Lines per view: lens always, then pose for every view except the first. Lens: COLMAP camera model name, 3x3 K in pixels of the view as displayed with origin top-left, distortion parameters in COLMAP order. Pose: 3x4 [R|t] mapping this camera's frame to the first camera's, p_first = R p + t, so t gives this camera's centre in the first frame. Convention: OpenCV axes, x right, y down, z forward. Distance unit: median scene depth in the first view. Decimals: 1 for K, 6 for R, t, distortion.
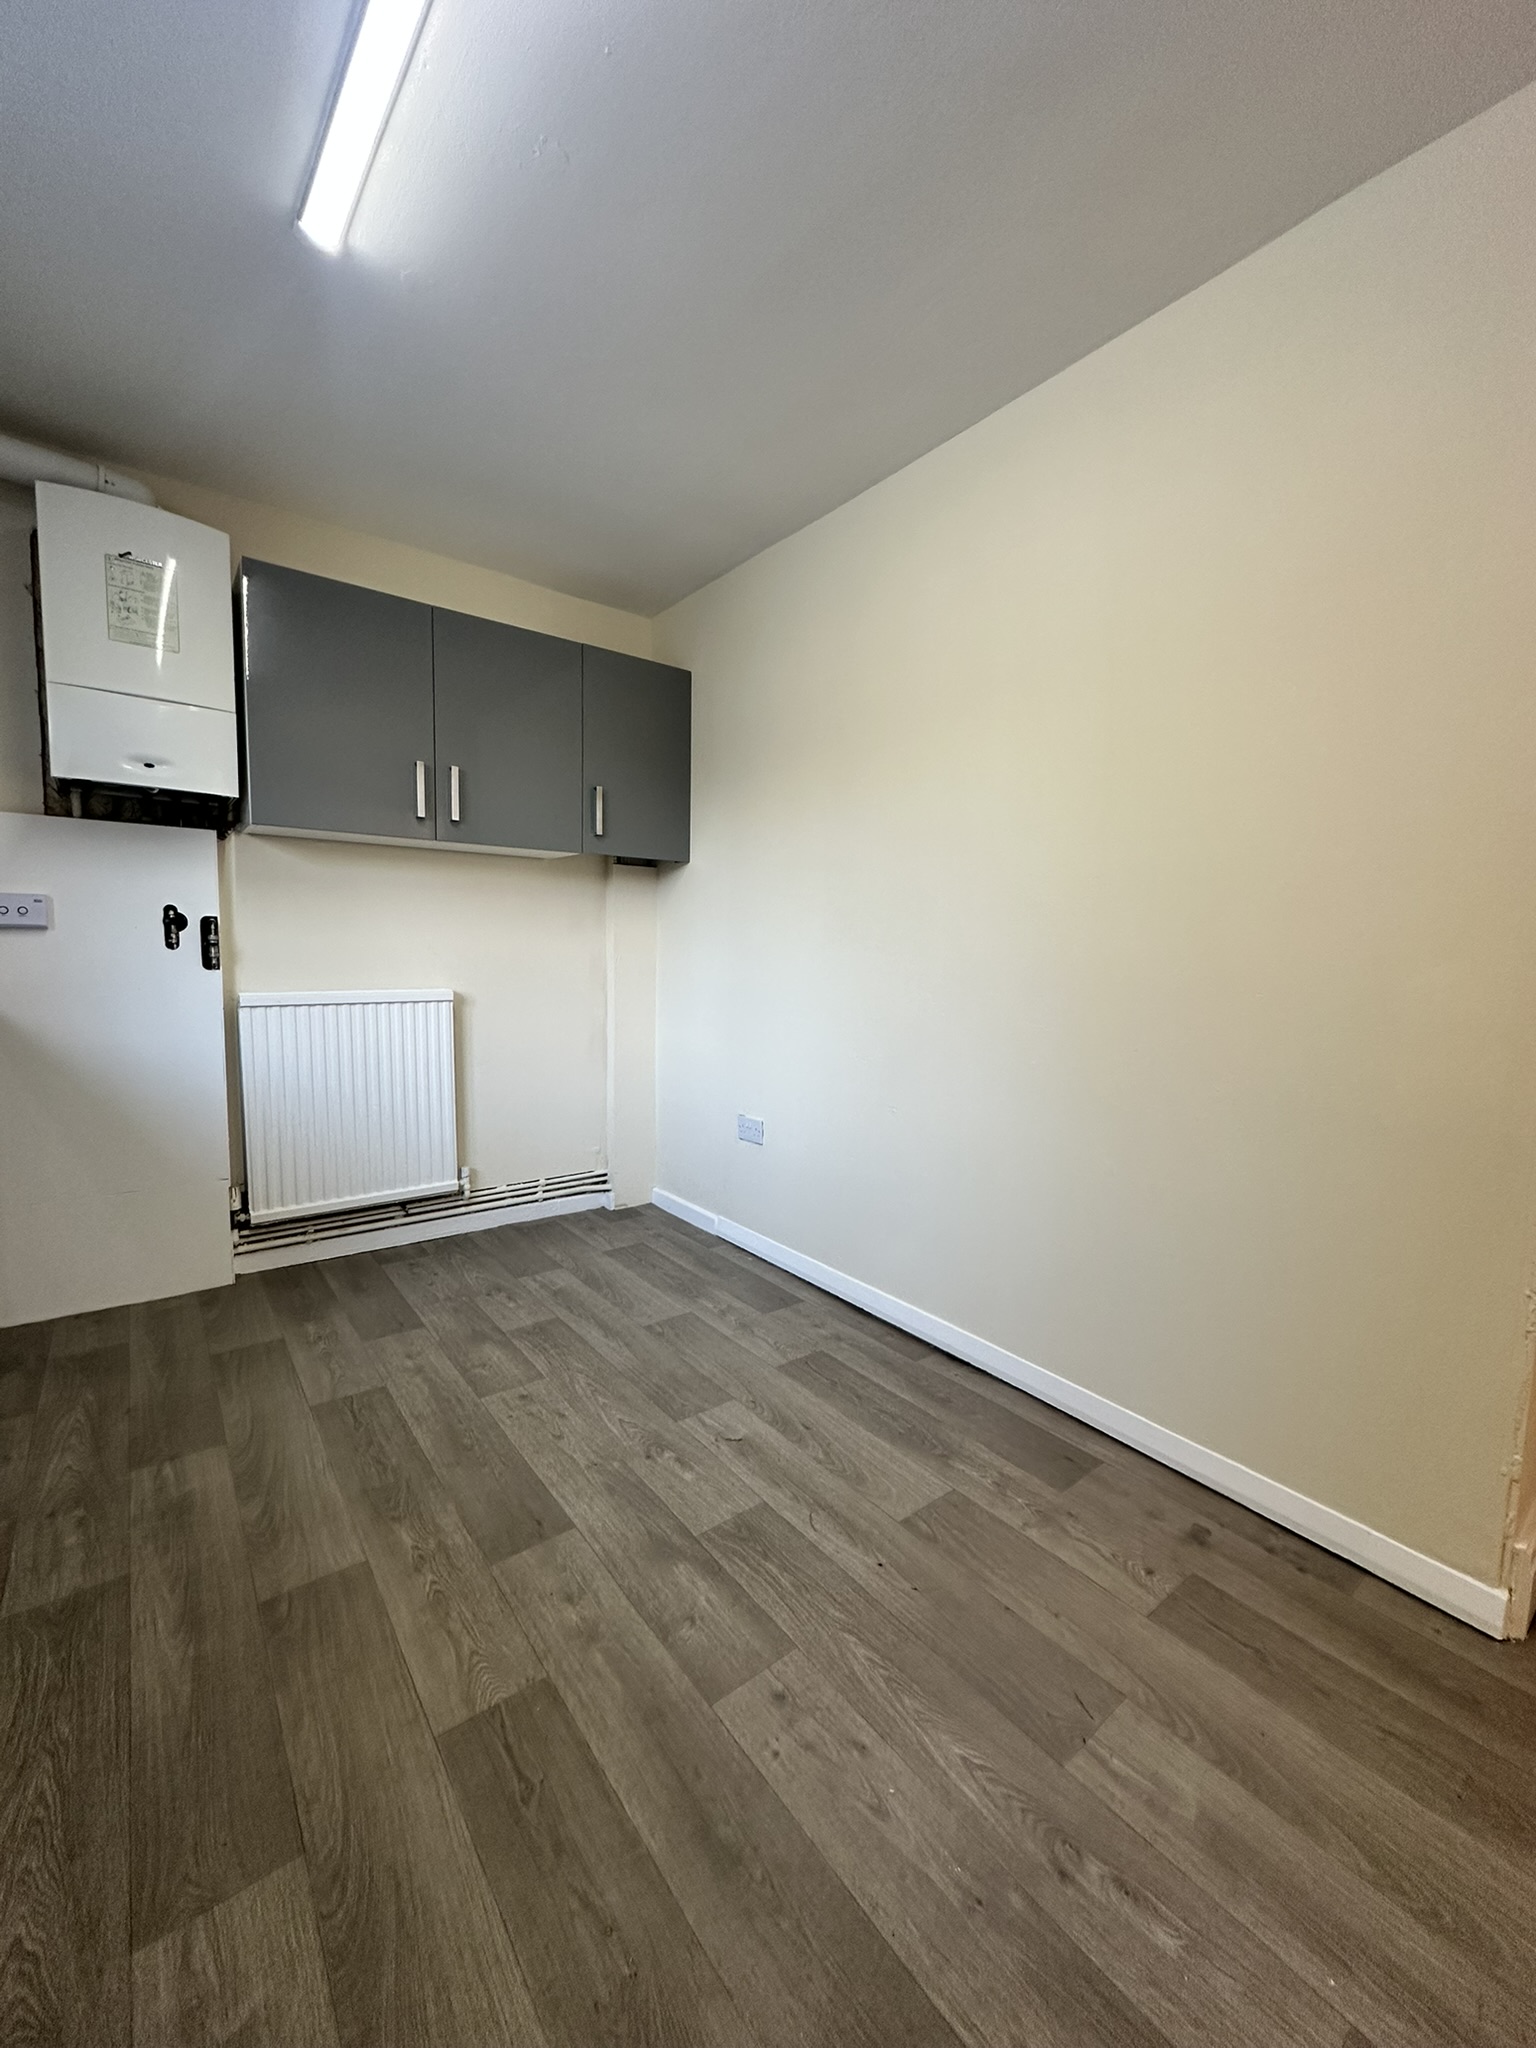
lens RADIAL K [[807.7, 0, 768.0], [0, 807.7, 1024.0], [0, 0, 1]] dist [-0.000555, 0.000128]
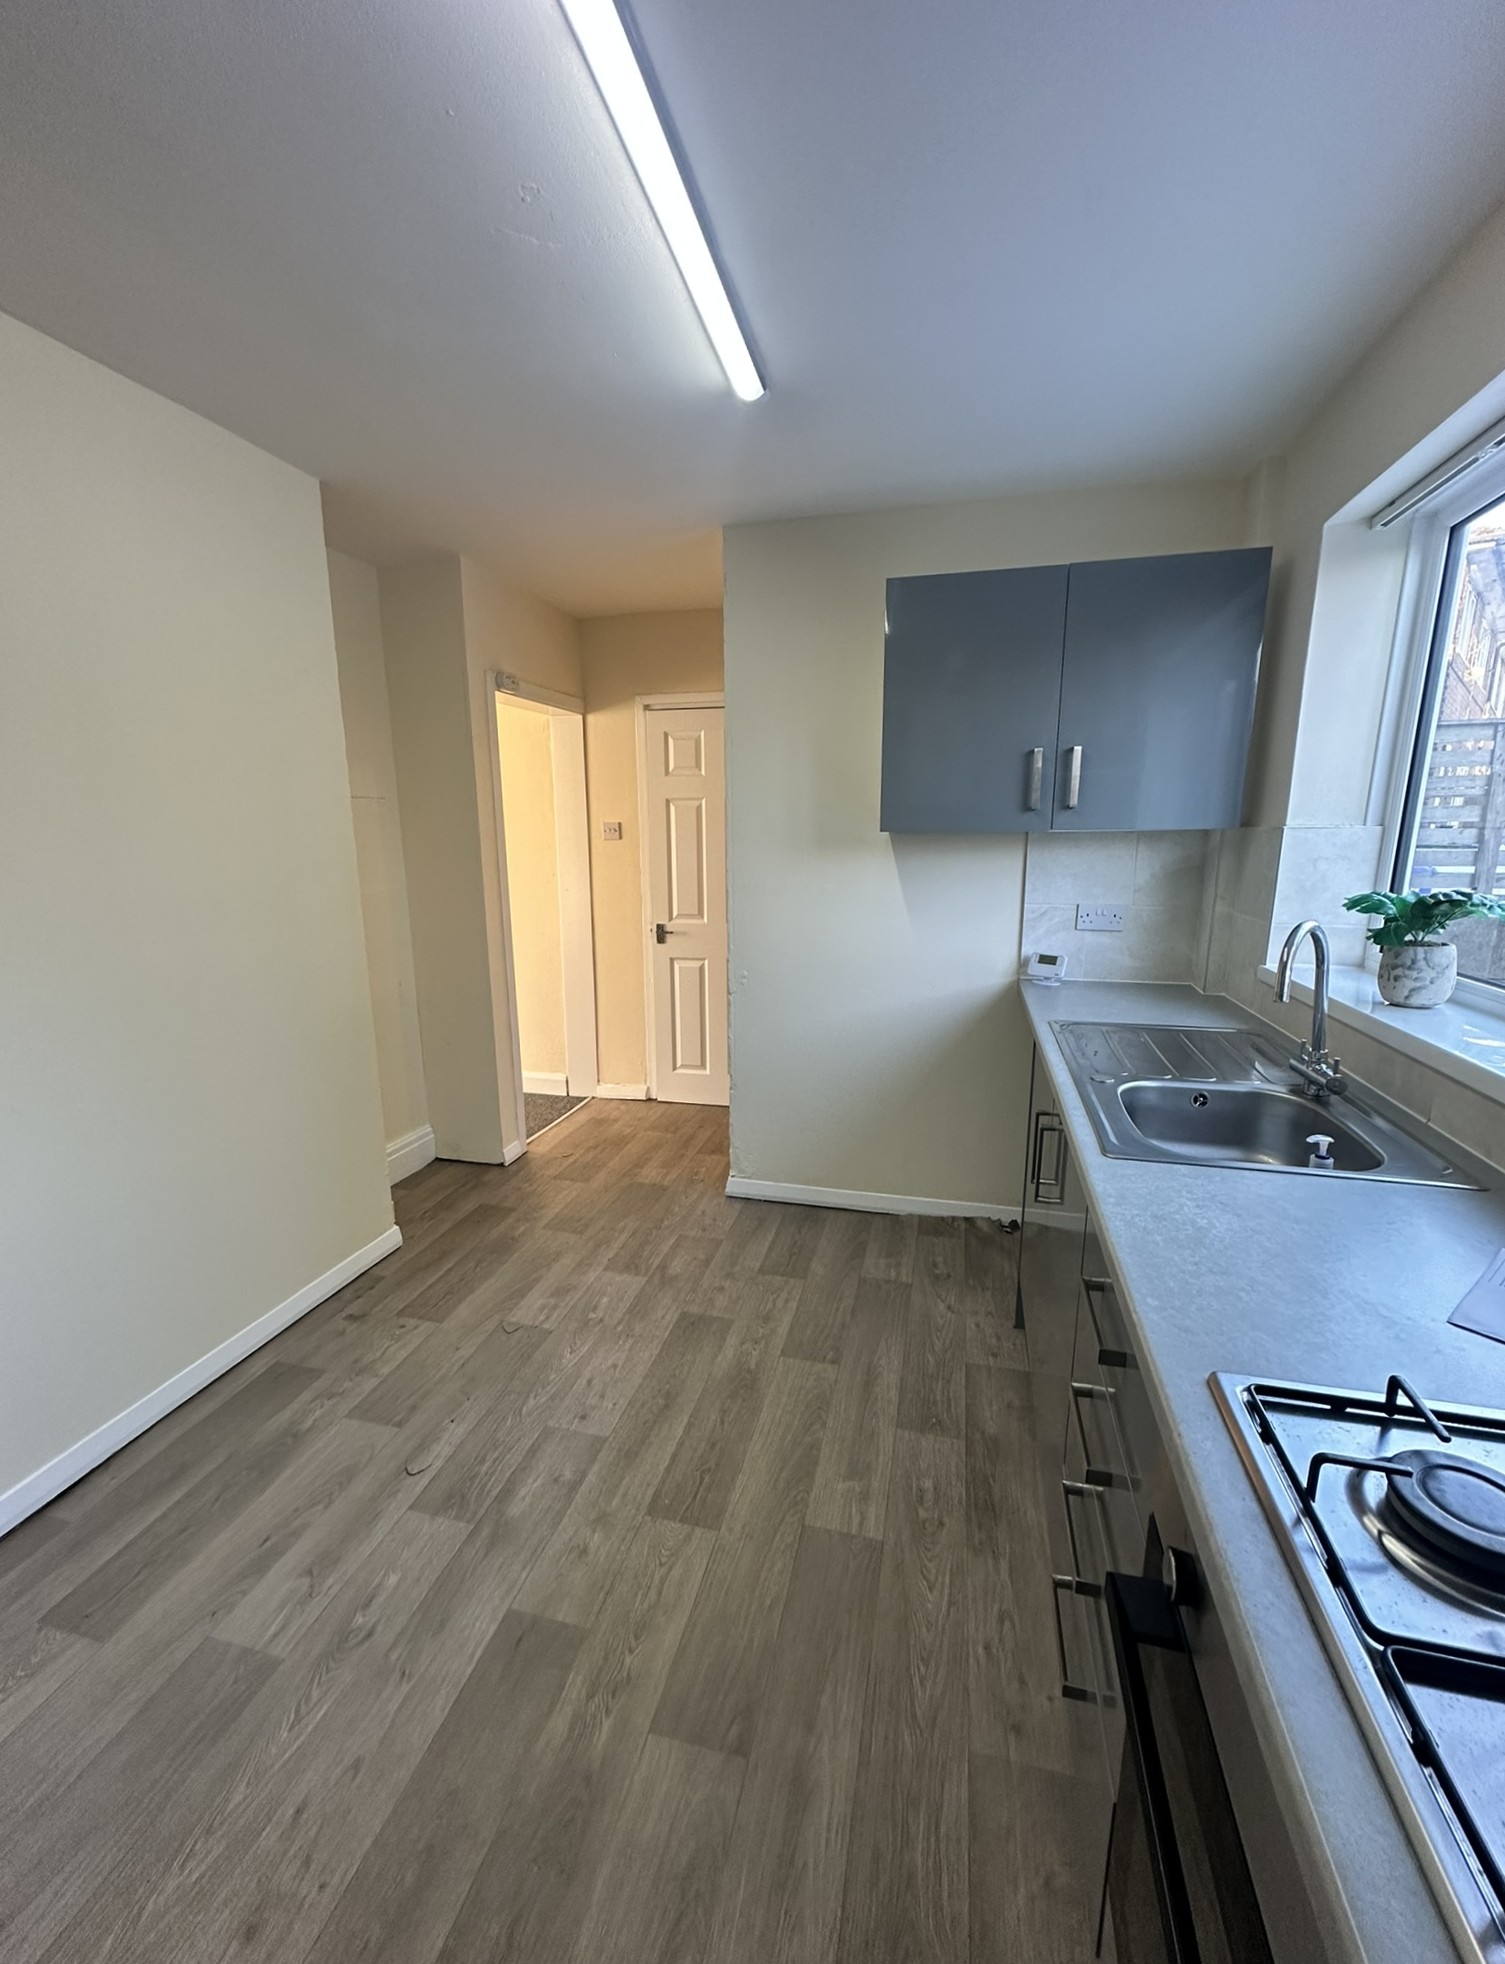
lens RADIAL K [[831.9, 0, 752.5], [0, 831.9, 982.0], [0, 0, 1]] dist [0.014888, -0.000089]
pose [[-0.612397, -0.160980, 0.773987, -0.971245], [0.066147, 0.965180, 0.253083, -0.315561], [-0.787778, 0.206185, -0.580425, 1.071741]]
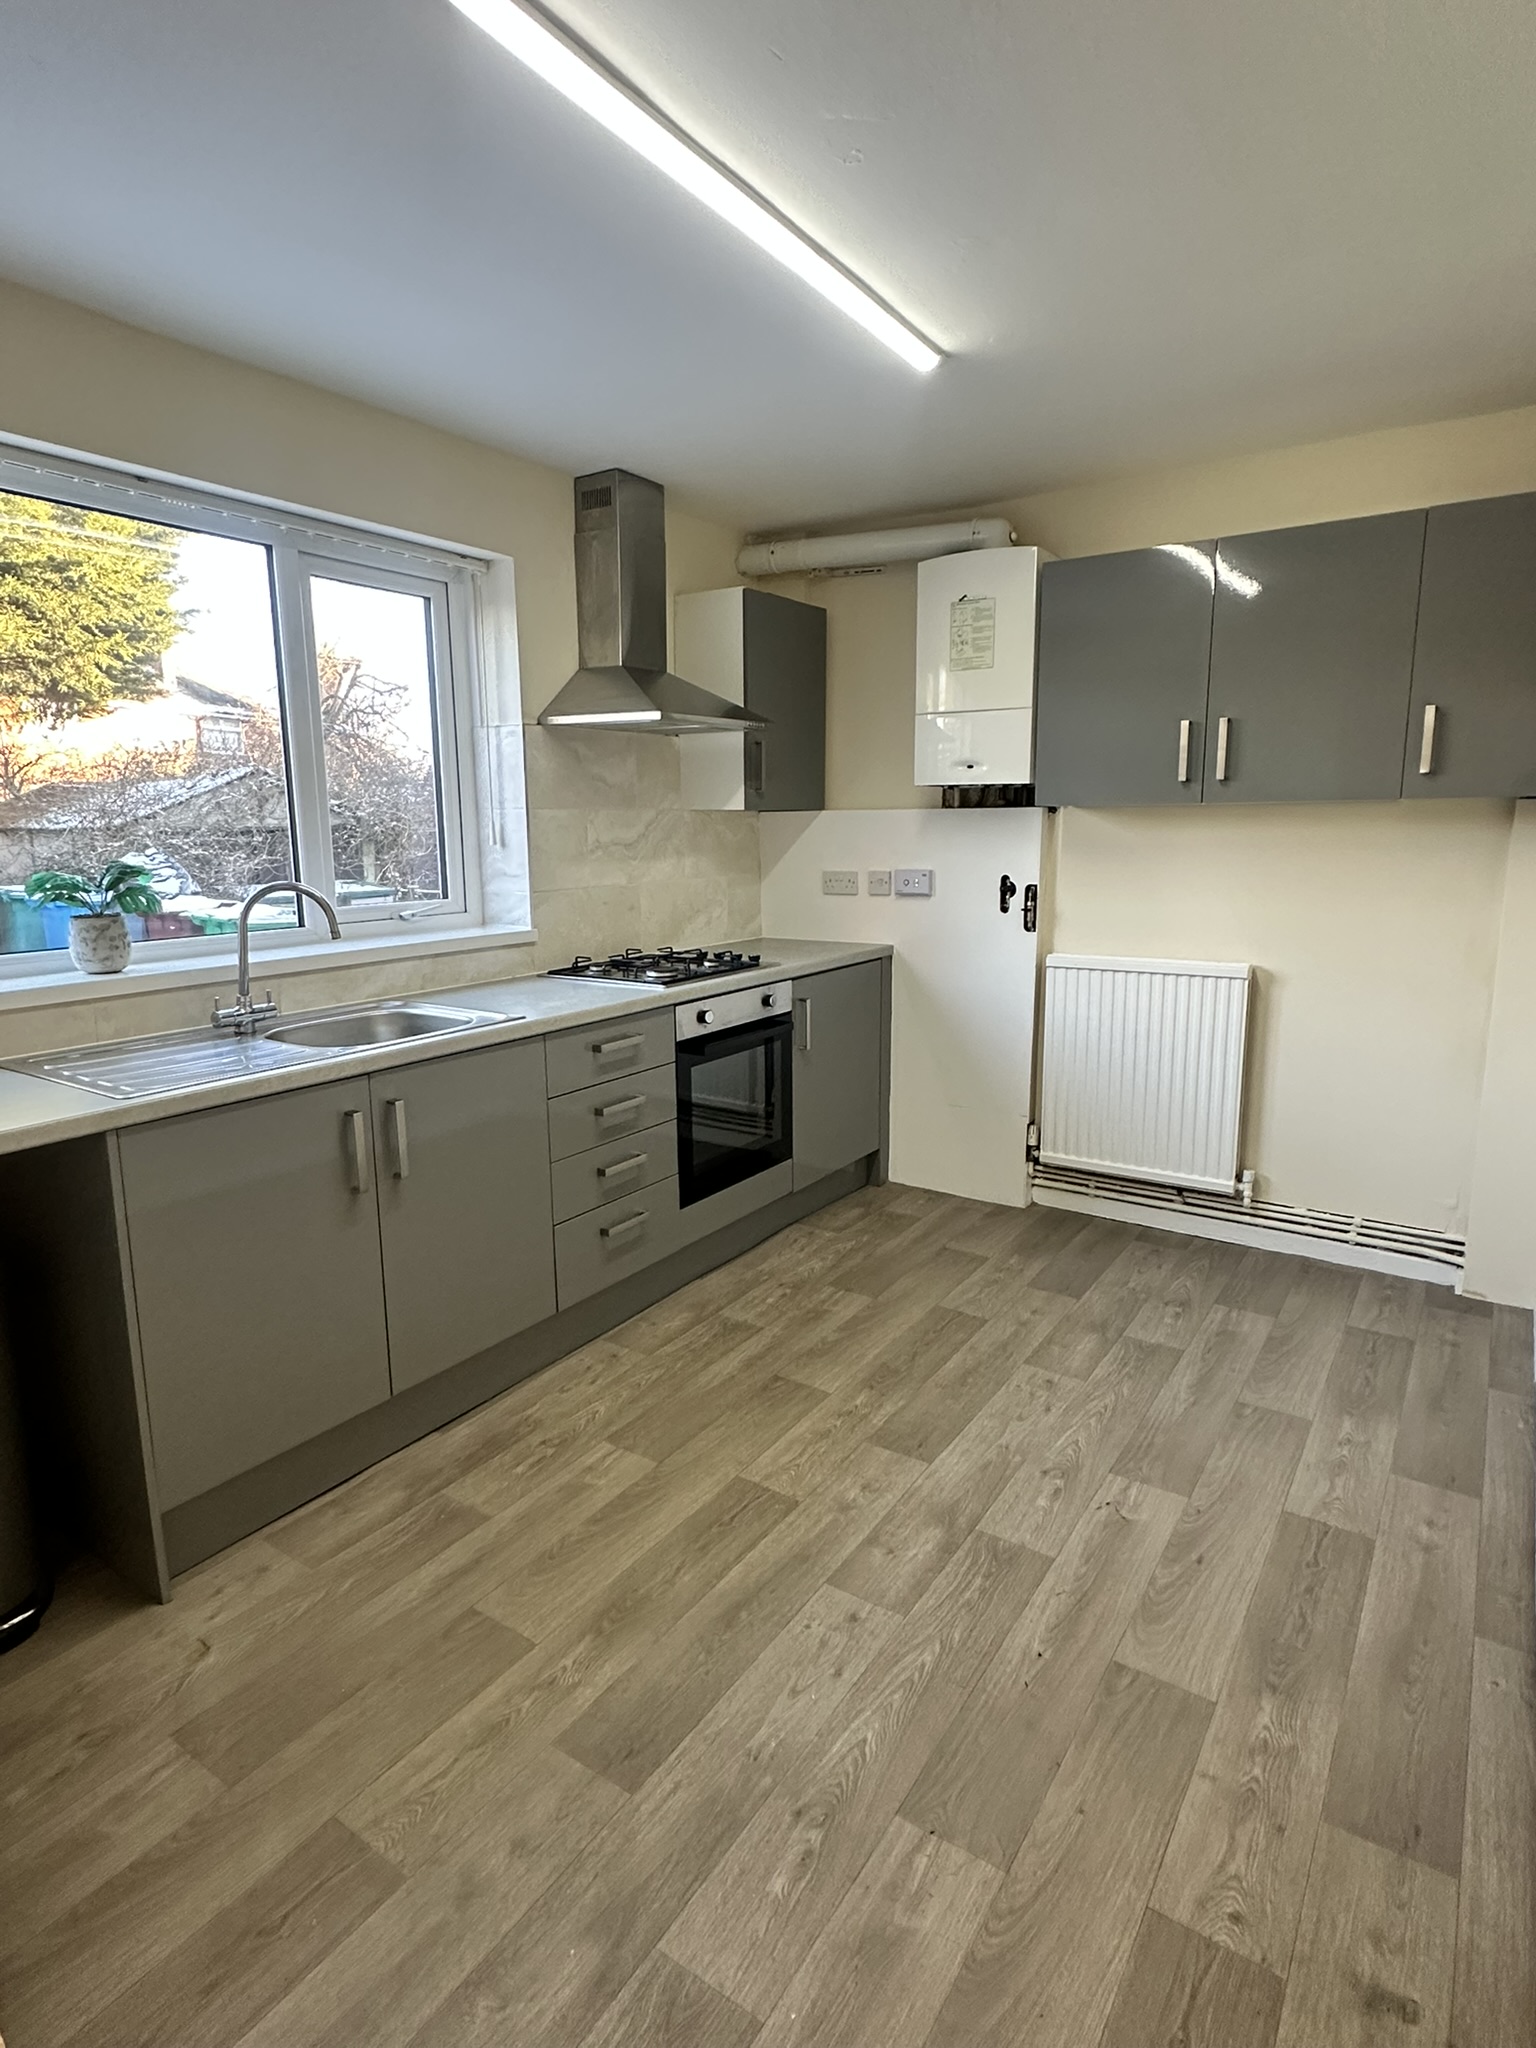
lens RADIAL K [[1108.2, 0, 763.3], [0, 1108.2, 1015.5], [0, 0, 1]] dist [-0.001158, 0.002067]
pose [[0.310792, 0.140758, -0.939998, 0.961403], [-0.073107, 0.989584, 0.124012, -0.165881], [0.947662, 0.030178, 0.317845, 0.226844]]
